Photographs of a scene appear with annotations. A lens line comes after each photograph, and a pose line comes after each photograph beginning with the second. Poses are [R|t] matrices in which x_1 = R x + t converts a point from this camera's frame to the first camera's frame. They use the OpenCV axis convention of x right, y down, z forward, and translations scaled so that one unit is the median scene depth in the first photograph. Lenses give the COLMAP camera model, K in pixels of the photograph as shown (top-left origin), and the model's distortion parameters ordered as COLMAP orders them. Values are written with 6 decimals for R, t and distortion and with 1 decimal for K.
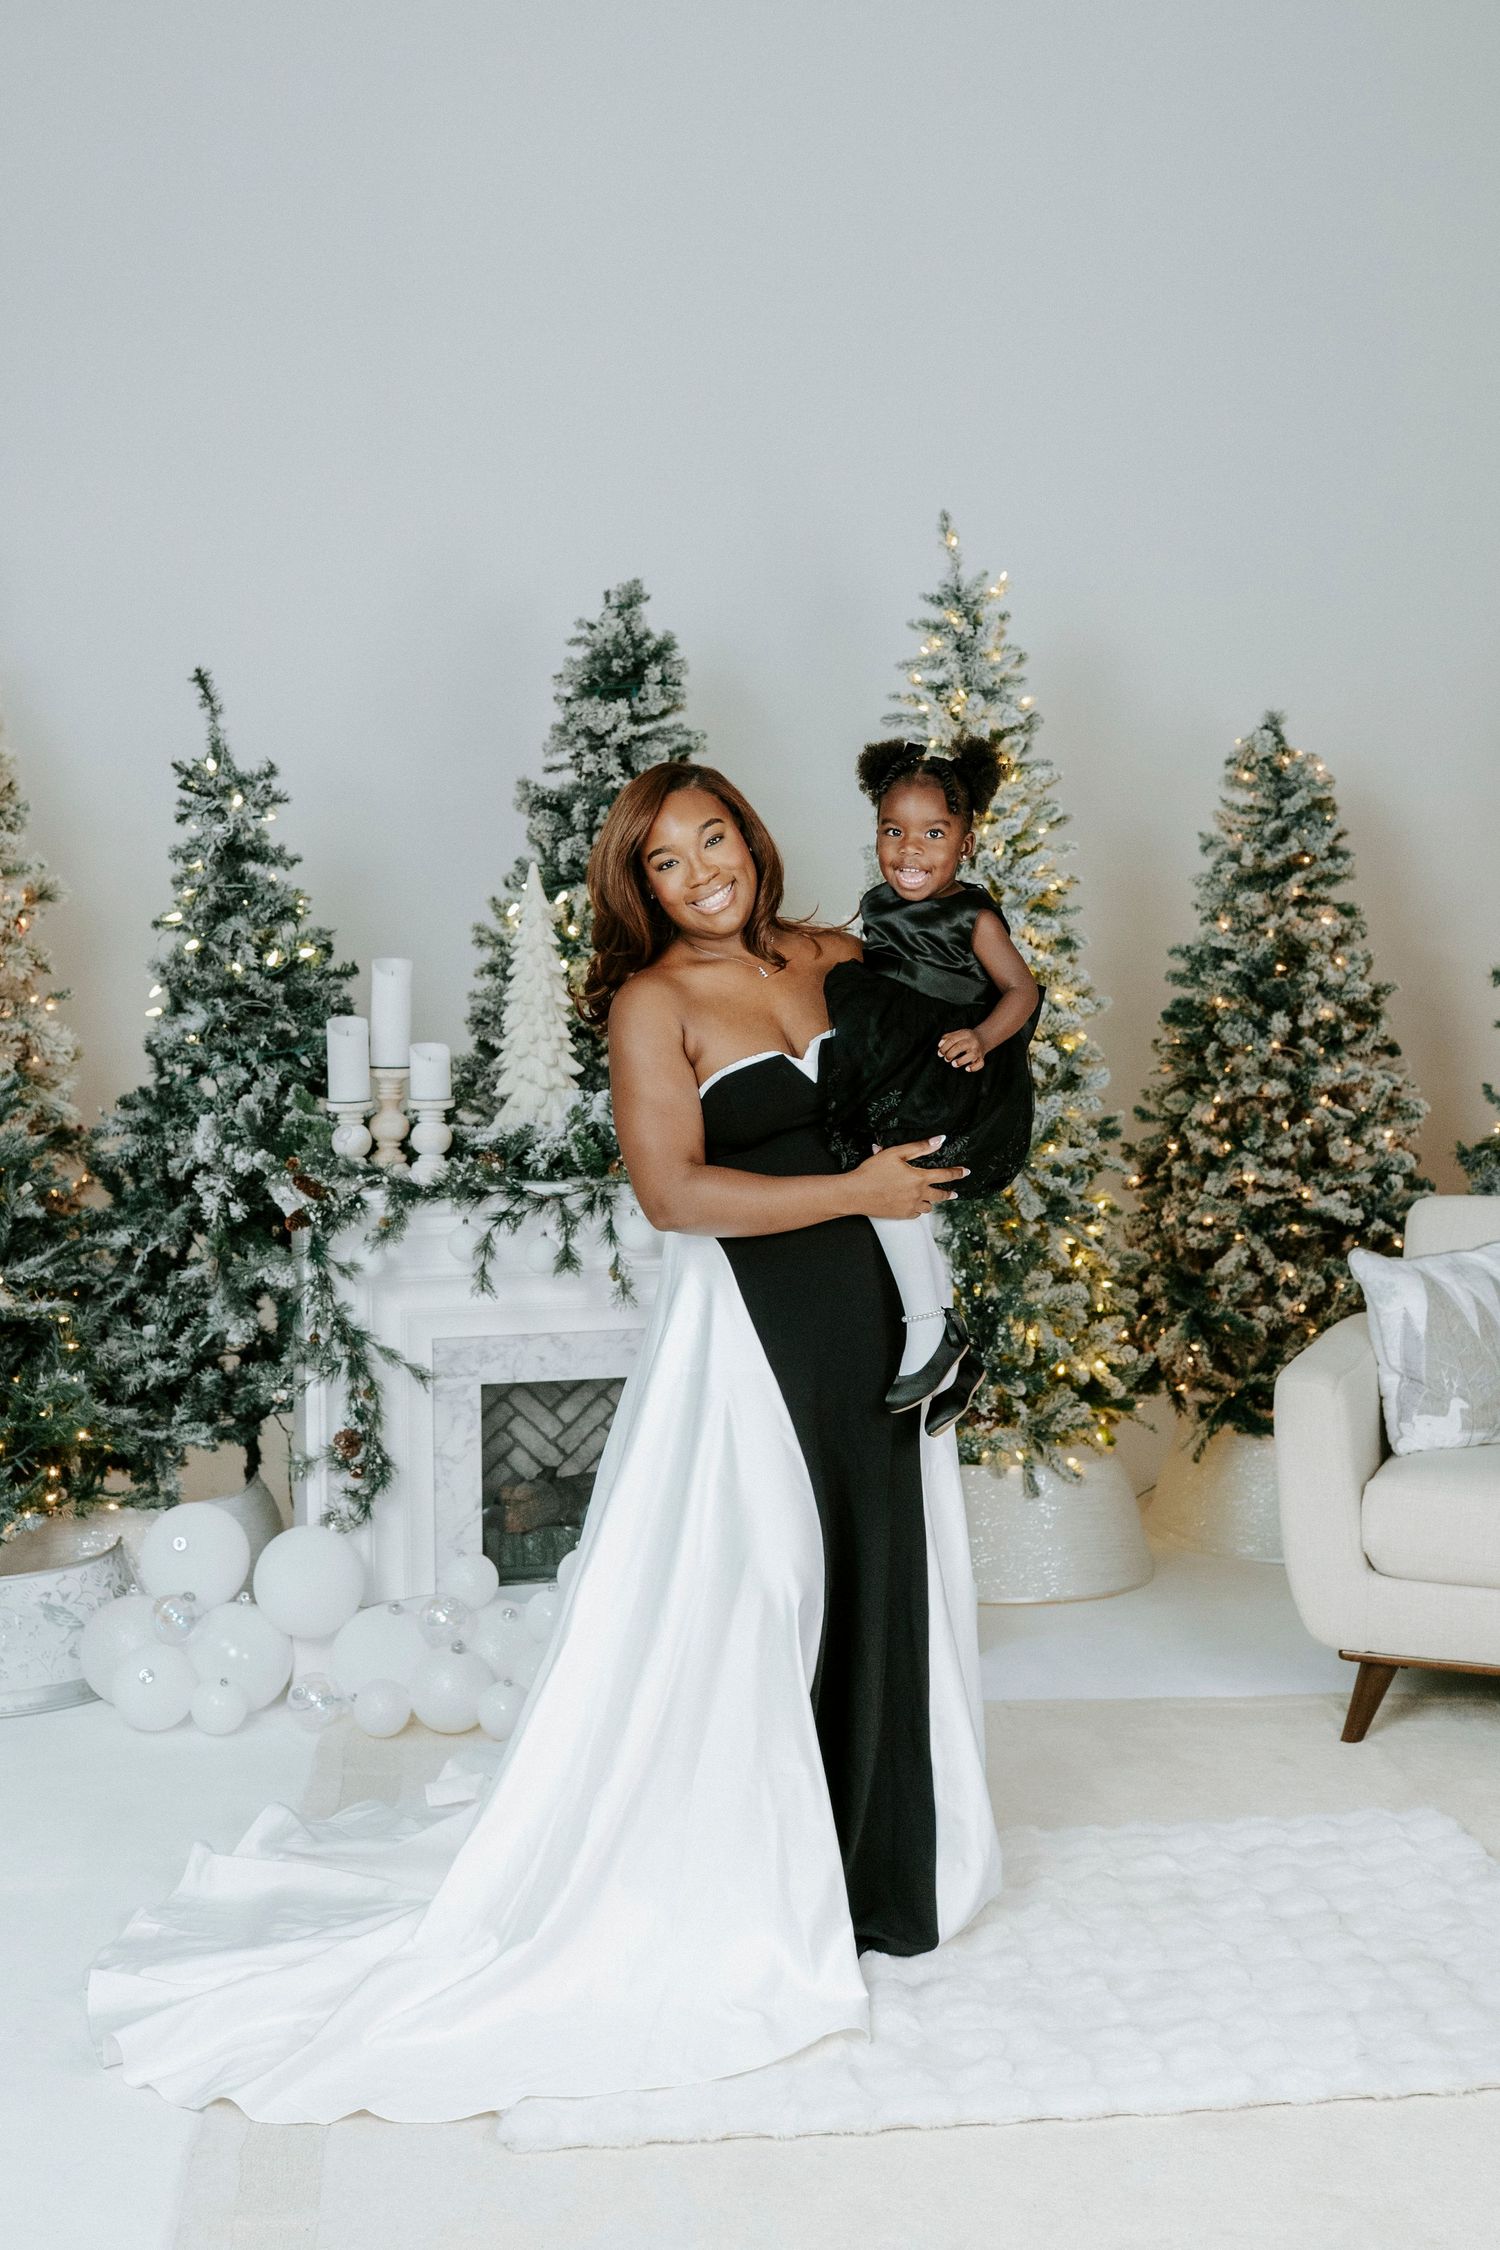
lens RADIAL K [[2601.8, 0, 722.9], [0, 2601.8, 977.1], [0, 0, 1]] dist [-0.008442, 0.000000]
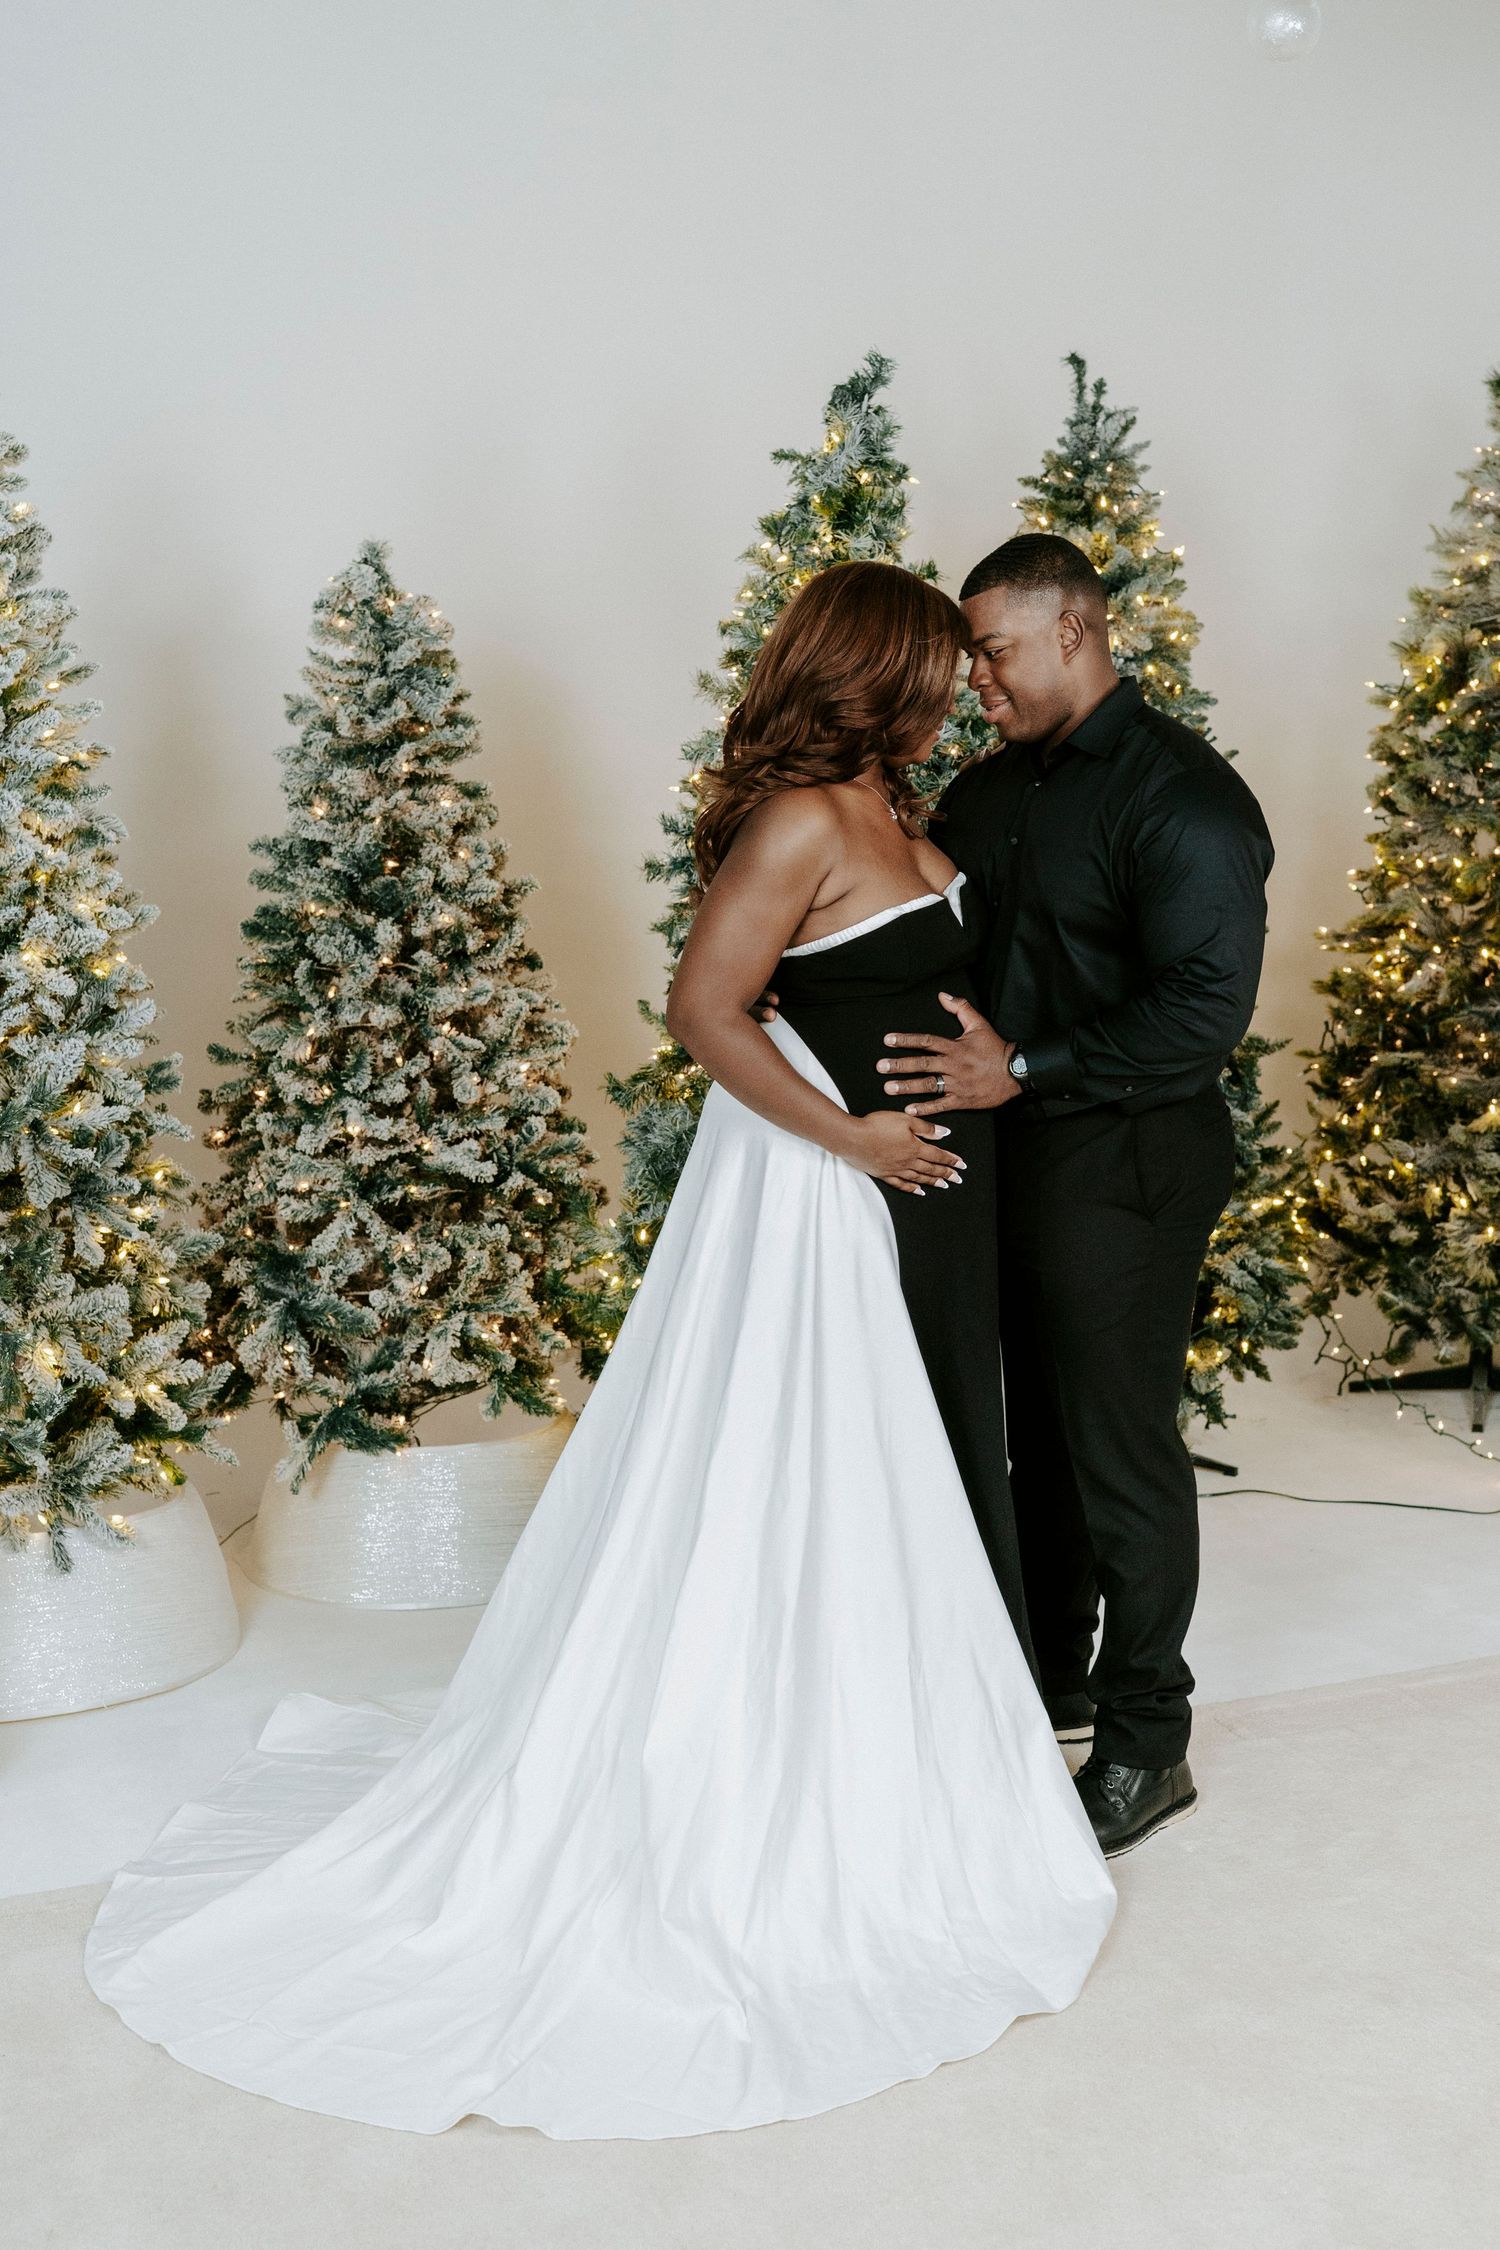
lens RADIAL K [[2601.8, 0, 856.3], [0, 2601.8, 1020.9], [0, 0, 1]] dist [-0.008442, 0.000000]
pose [[0.941419, -0.037274, 0.335174, 0.081631], [0.019818, 0.998270, 0.055352, 0.003260], [-0.336658, -0.045467, 0.940529, 0.203368]]
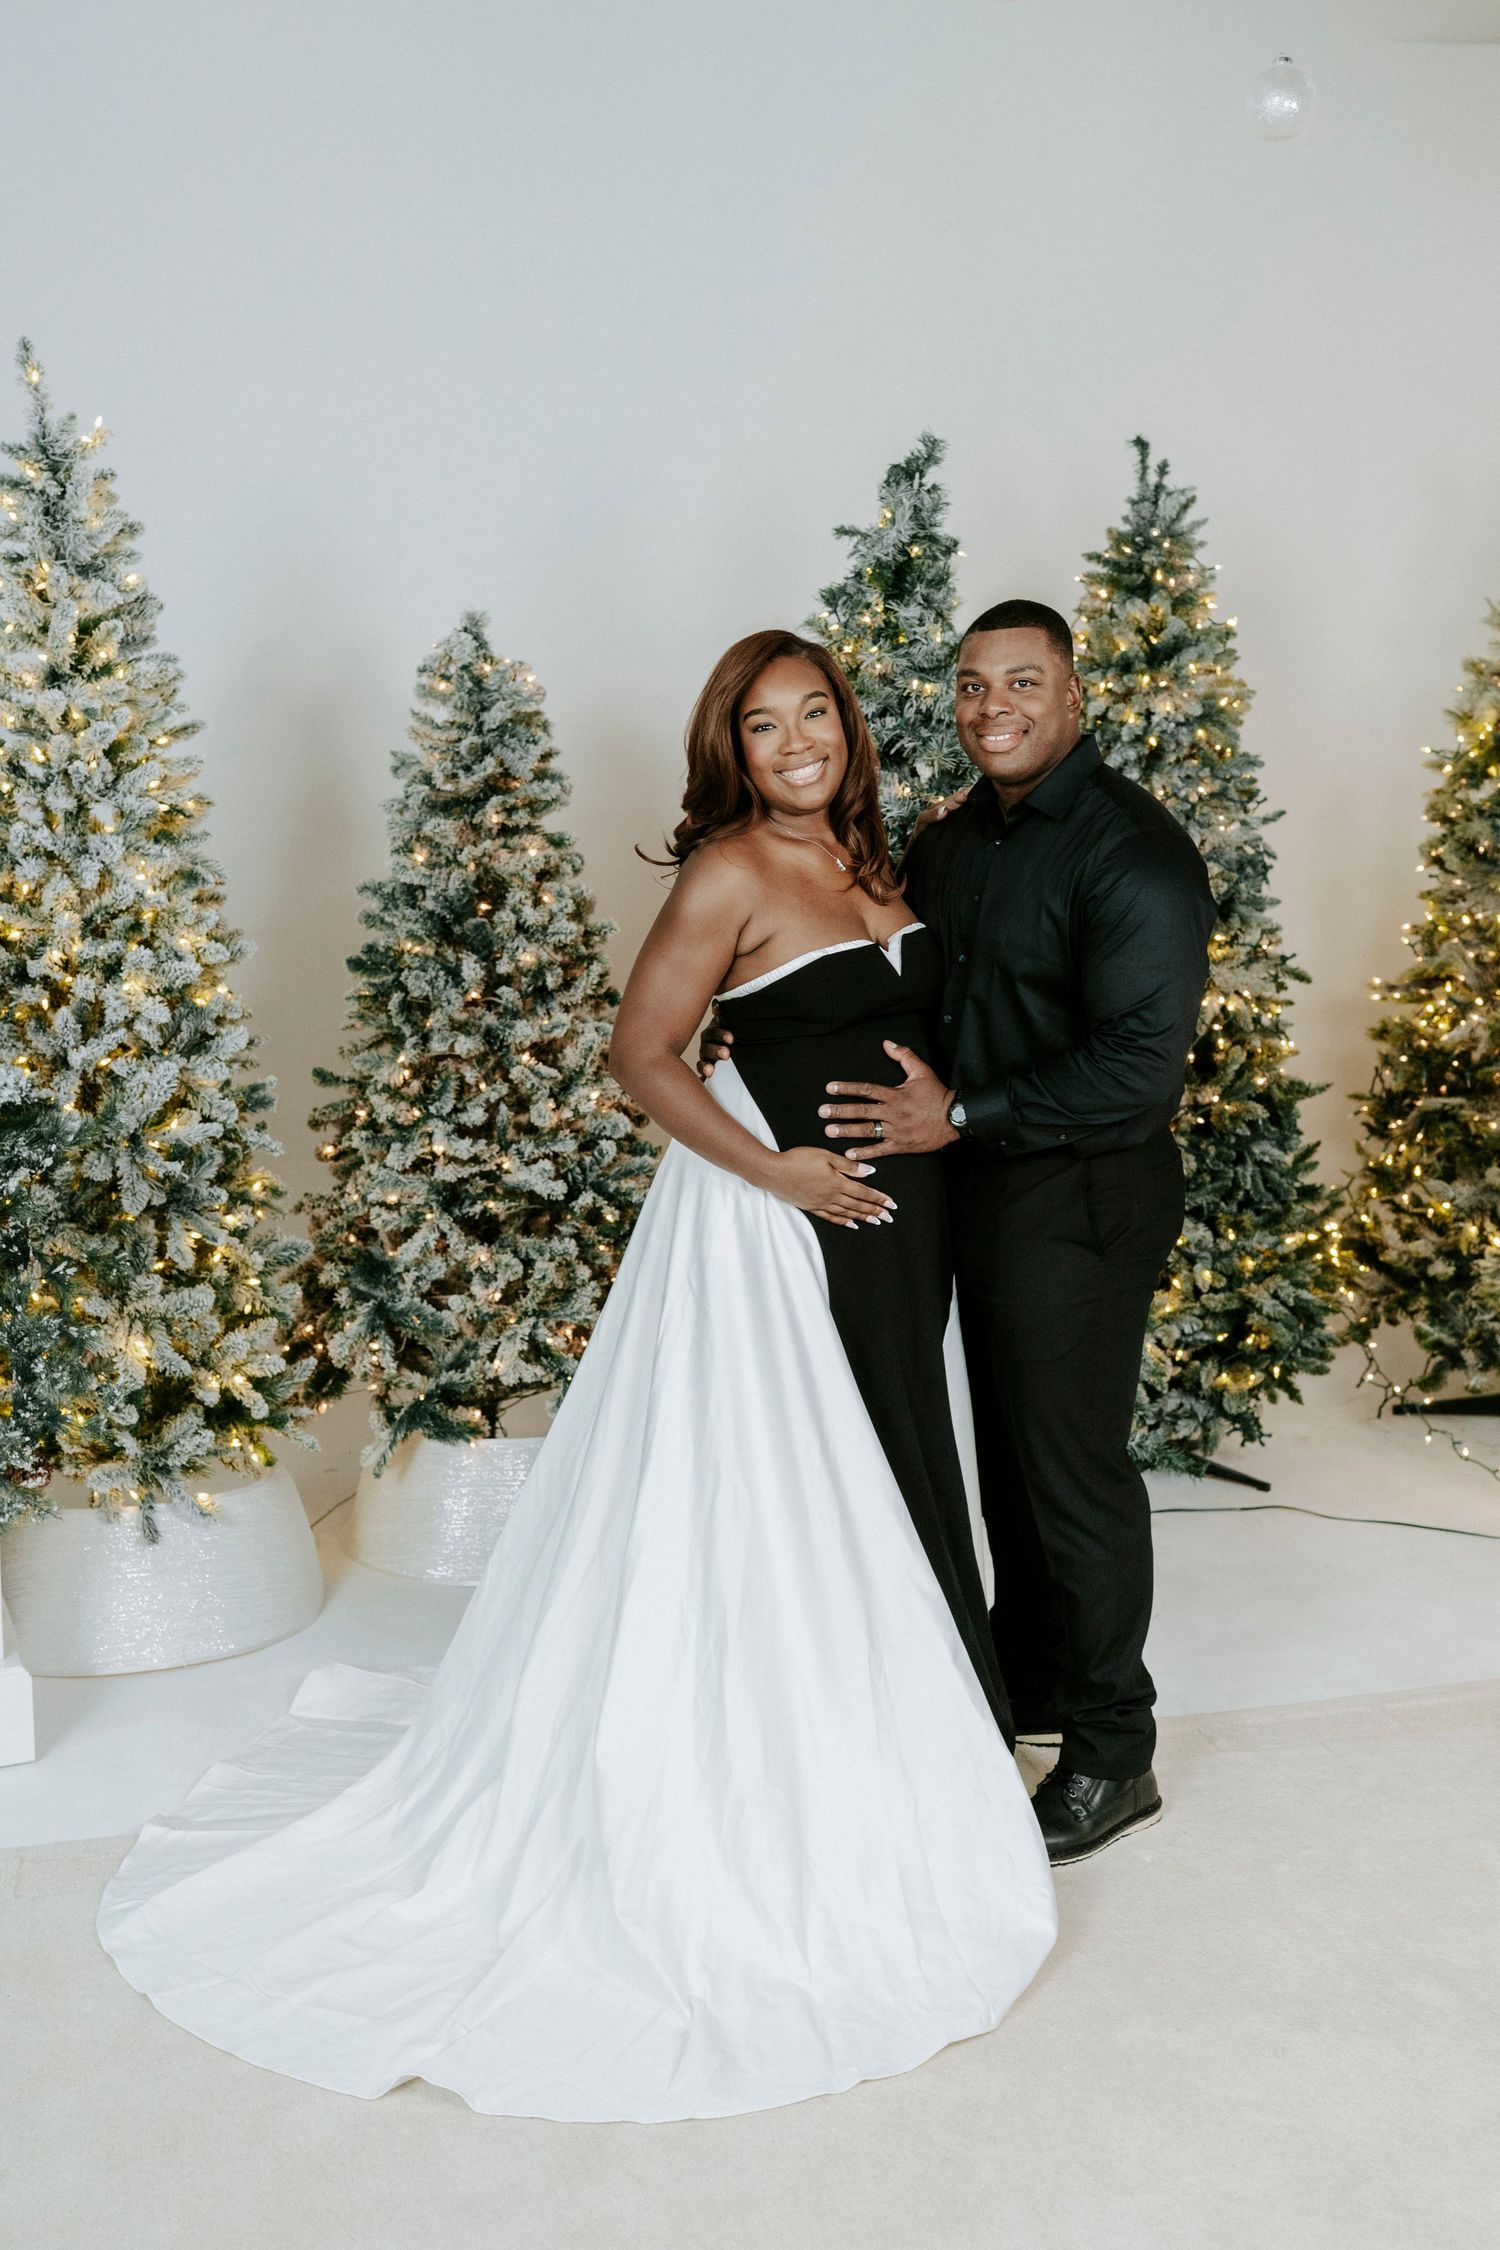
lens RADIAL K [[2309.9, 0, 787.6], [0, 2309.9, 1093.7], [0, 0, 1]] dist [-0.013039, 0.000000]
pose [[0.972439, -0.021899, 0.232128, 0.136301], [0.004759, 0.997236, 0.074142, 0.002098], [-0.233111, -0.070994, 0.969855, 0.223723]]
